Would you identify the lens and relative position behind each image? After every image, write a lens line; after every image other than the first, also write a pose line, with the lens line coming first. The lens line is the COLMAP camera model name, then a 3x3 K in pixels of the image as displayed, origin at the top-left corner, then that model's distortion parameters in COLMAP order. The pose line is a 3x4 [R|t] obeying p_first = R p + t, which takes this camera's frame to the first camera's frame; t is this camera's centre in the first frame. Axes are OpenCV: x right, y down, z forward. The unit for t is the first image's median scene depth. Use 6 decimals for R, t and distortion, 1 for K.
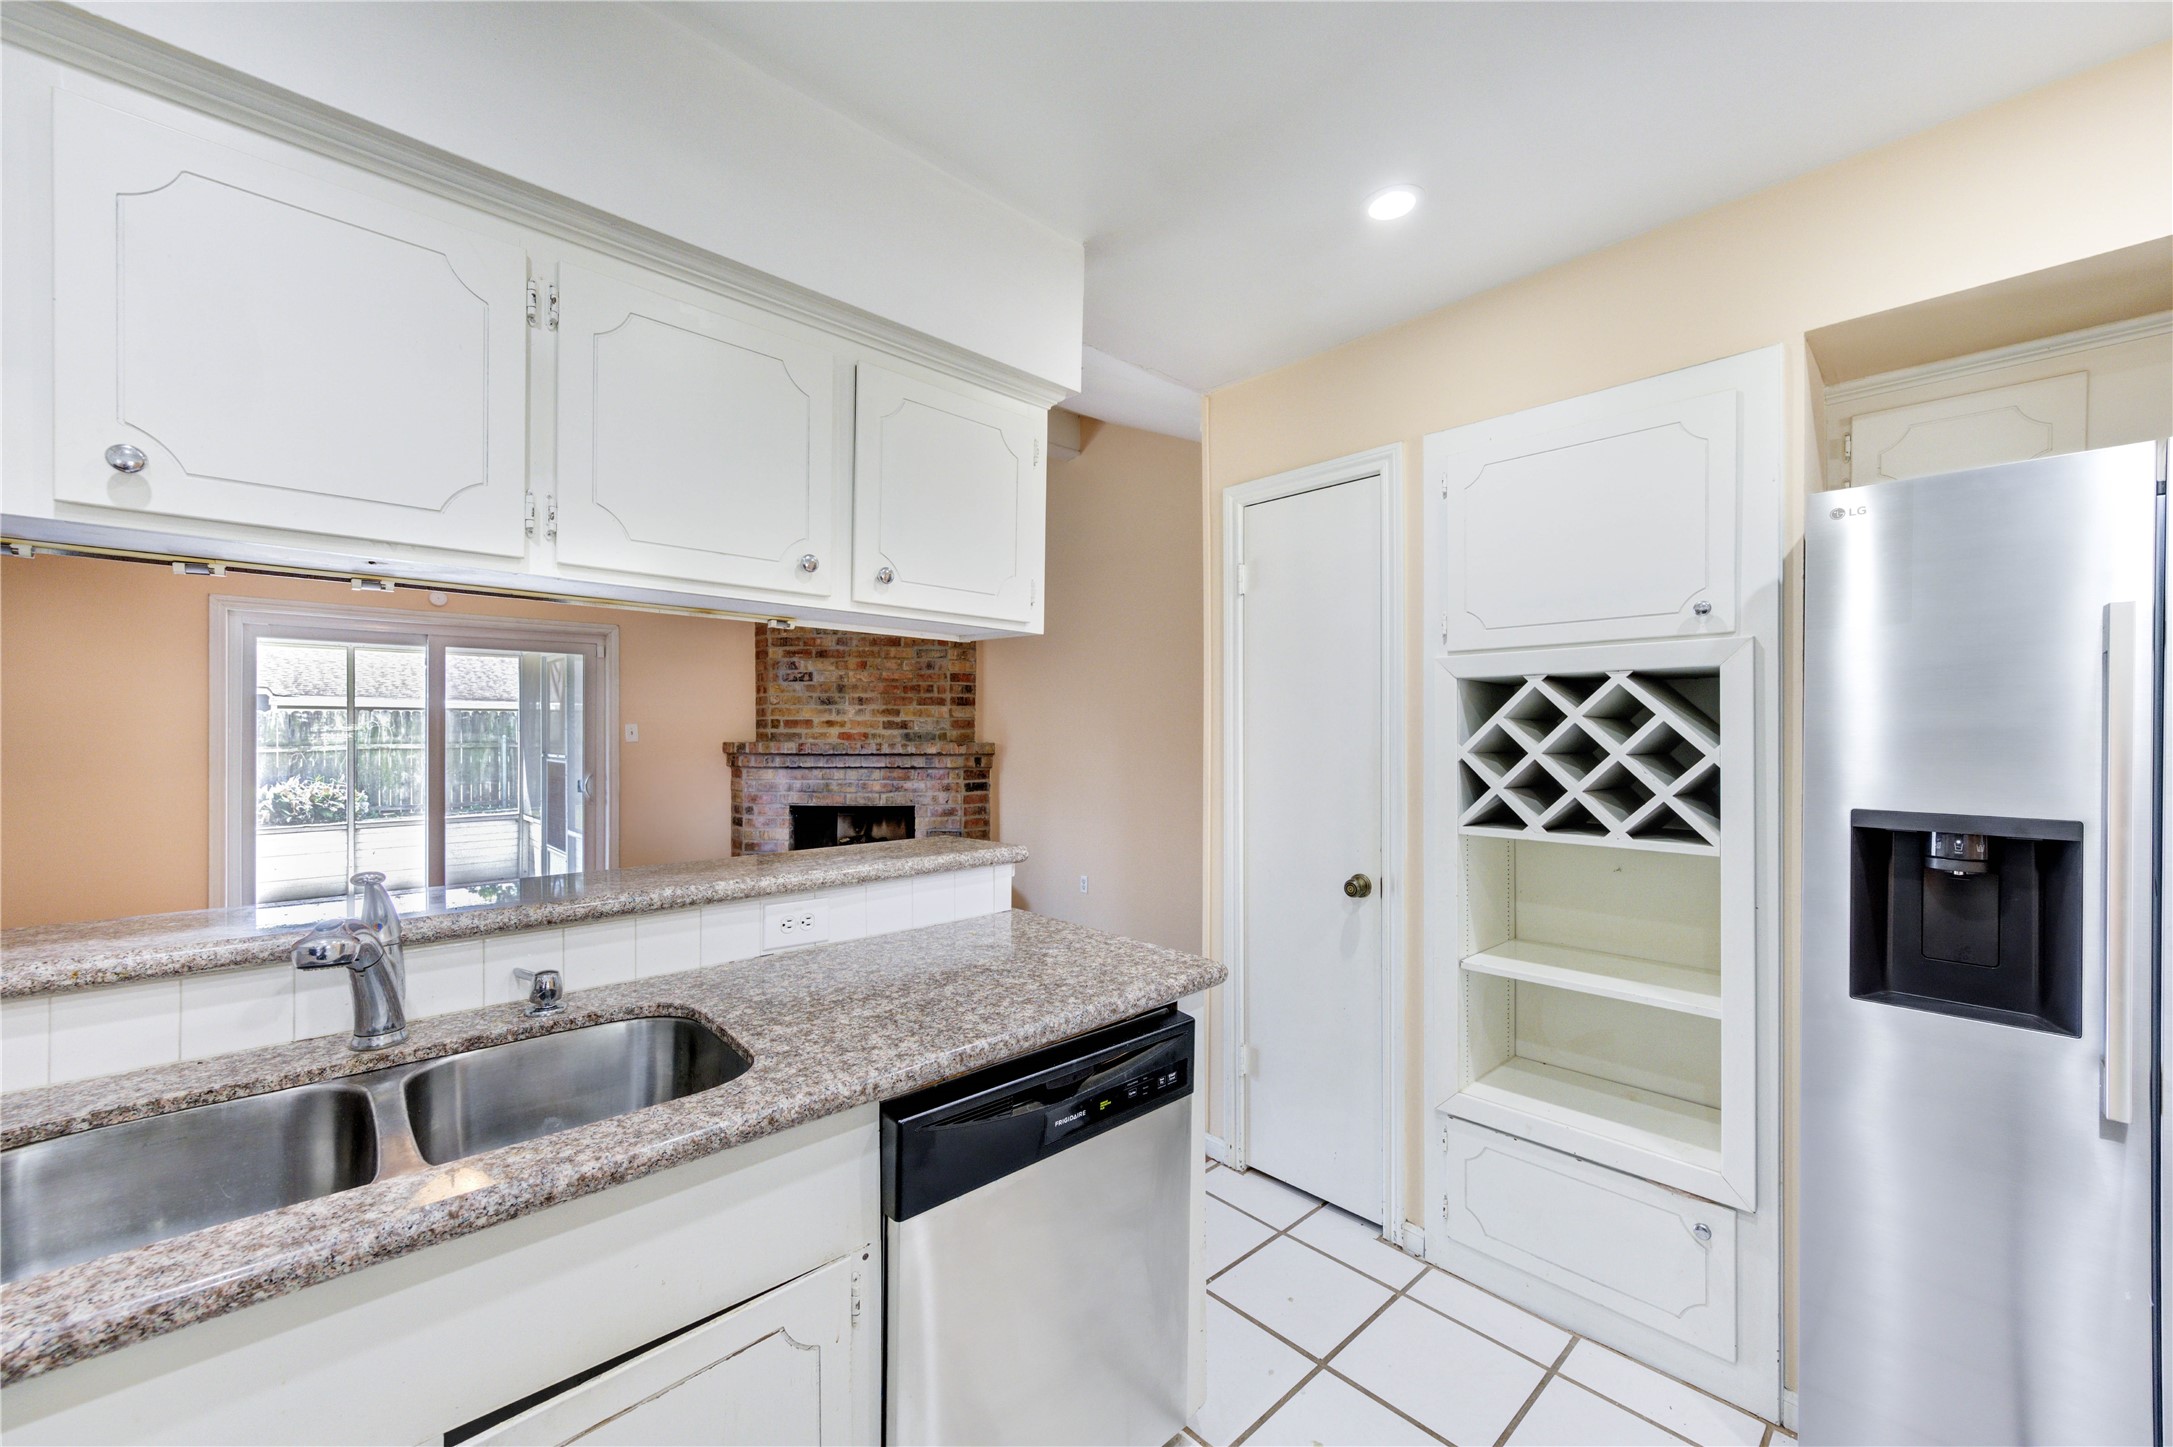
lens RADIAL K [[844.8, 0, 1105.9], [0, 844.8, 728.0], [0, 0, 1]] dist [-0.000365, -0.000201]
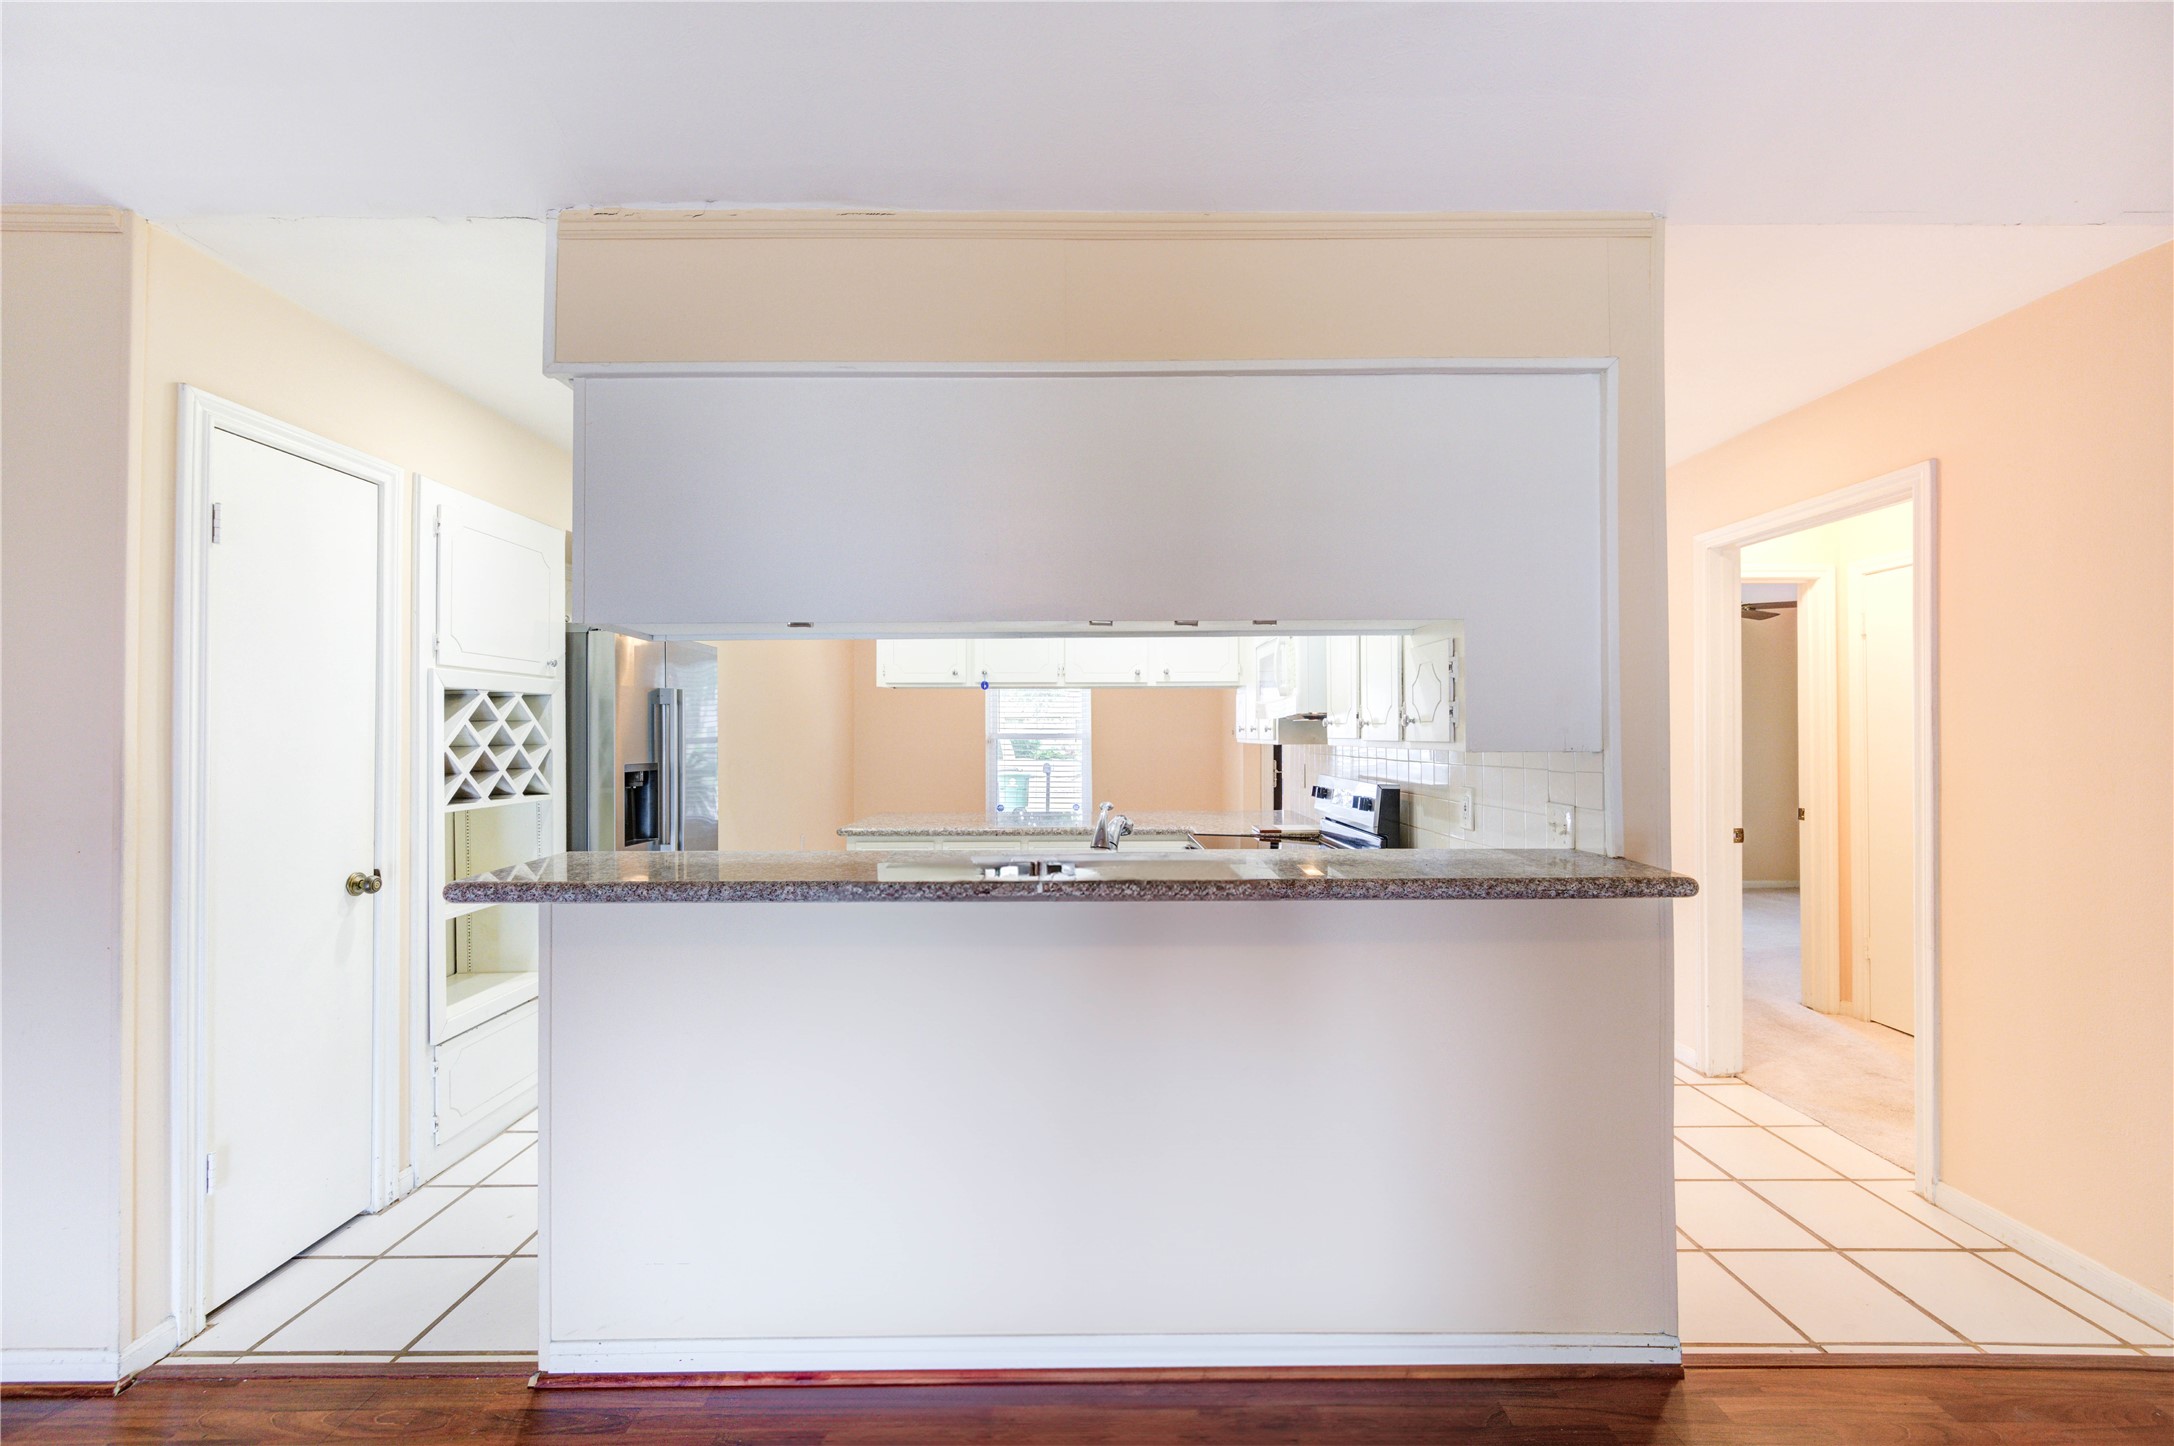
lens RADIAL K [[845.1, 0, 1092.5], [0, 845.1, 730.6], [0, 0, 1]] dist [-0.000280, 0.000662]
pose [[-0.727229, 0.002706, 0.686390, -0.946236], [-0.003114, 0.999969, -0.007241, 0.010493], [-0.686388, -0.007404, -0.727198, 1.053785]]
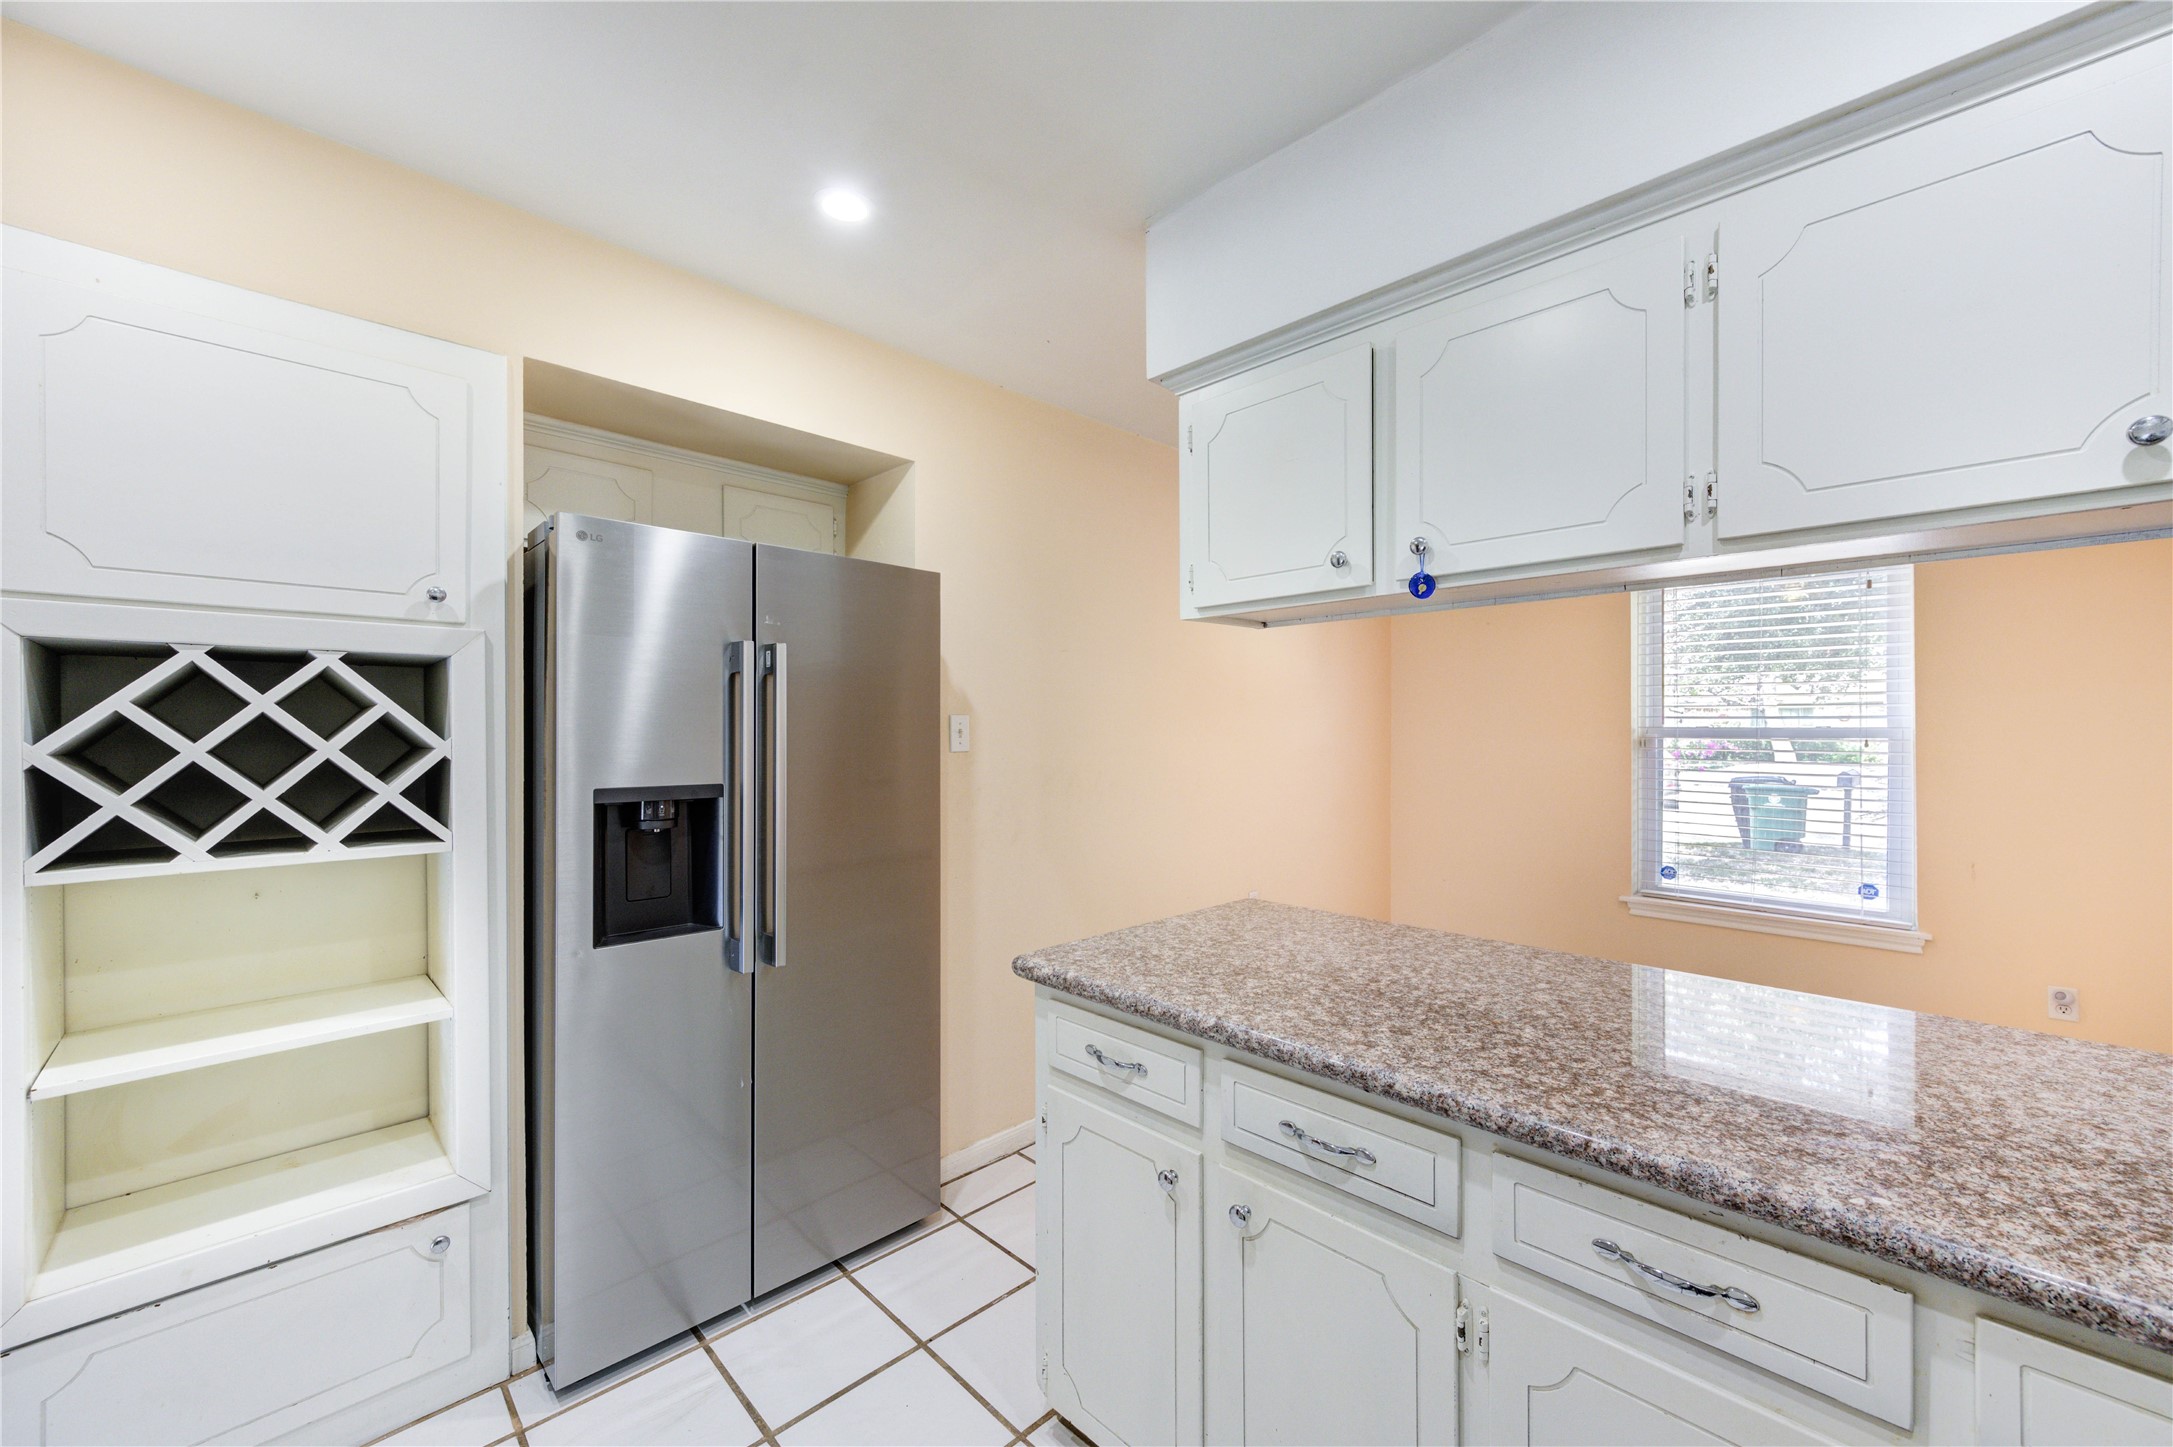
lens RADIAL K [[844.8, 0, 1091.5], [0, 844.8, 727.6], [0, 0, 1]] dist [-0.000365, -0.000201]
pose [[-0.017545, -0.000679, 0.999846, -0.181138], [-0.002937, 0.999995, 0.000628, 0.004157], [-0.999842, -0.002926, -0.017547, 0.190250]]
